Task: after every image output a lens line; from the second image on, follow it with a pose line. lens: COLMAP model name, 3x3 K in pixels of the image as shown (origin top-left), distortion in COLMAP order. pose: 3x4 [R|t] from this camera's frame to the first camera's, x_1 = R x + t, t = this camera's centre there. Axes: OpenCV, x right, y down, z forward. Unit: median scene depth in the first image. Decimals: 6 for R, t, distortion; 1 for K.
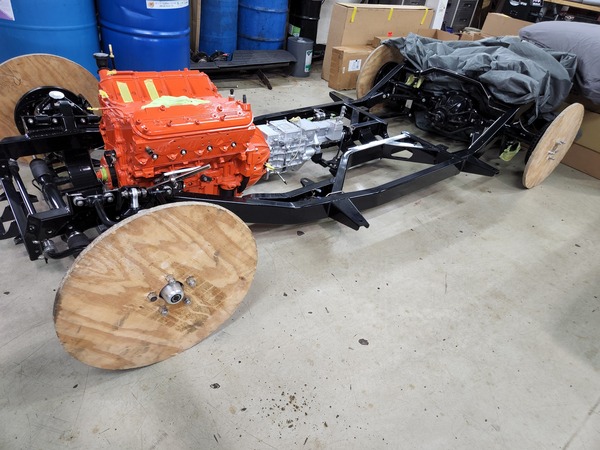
lens RADIAL K [[390.5, 0, 300.0], [0, 390.5, 225.0], [0, 0, 1]] dist [0.006063, -0.000249]
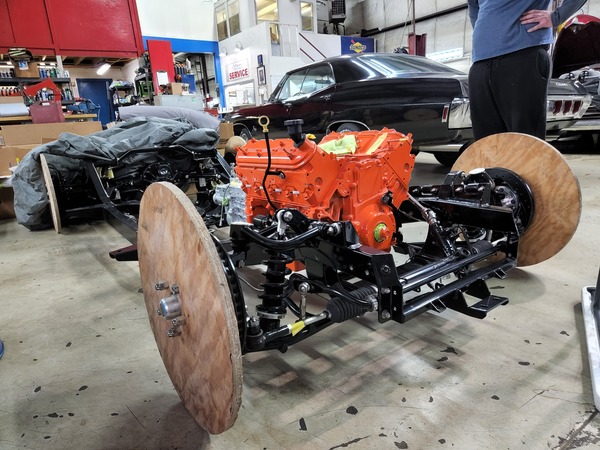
lens RADIAL K [[390.5, 0, 300.0], [0, 390.5, 225.0], [0, 0, 1]] dist [0.006063, -0.000249]
pose [[0.021743, -0.387900, 0.921445, -0.658824], [0.625393, 0.724351, 0.290172, -0.280551], [-0.780007, 0.569956, 0.258339, 0.502242]]
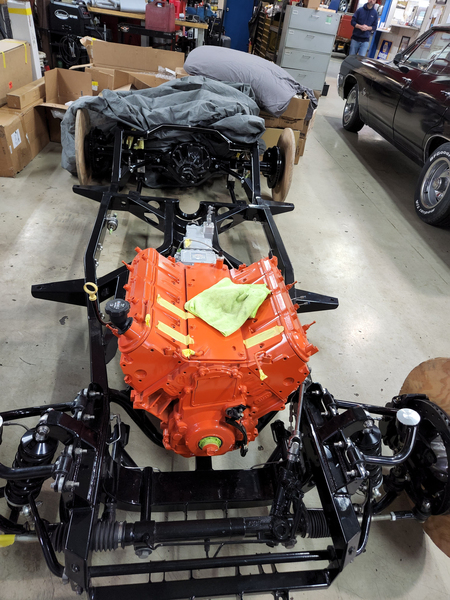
lens RADIAL K [[390.5, 0, 225.0], [0, 390.5, 300.0], [0, 0, 1]] dist [0.006063, -0.000249]
pose [[0.522704, -0.552719, 0.649062, -0.423177], [0.439810, 0.827044, 0.350093, -0.317398], [-0.730306, 0.102469, 0.675391, 0.295825]]
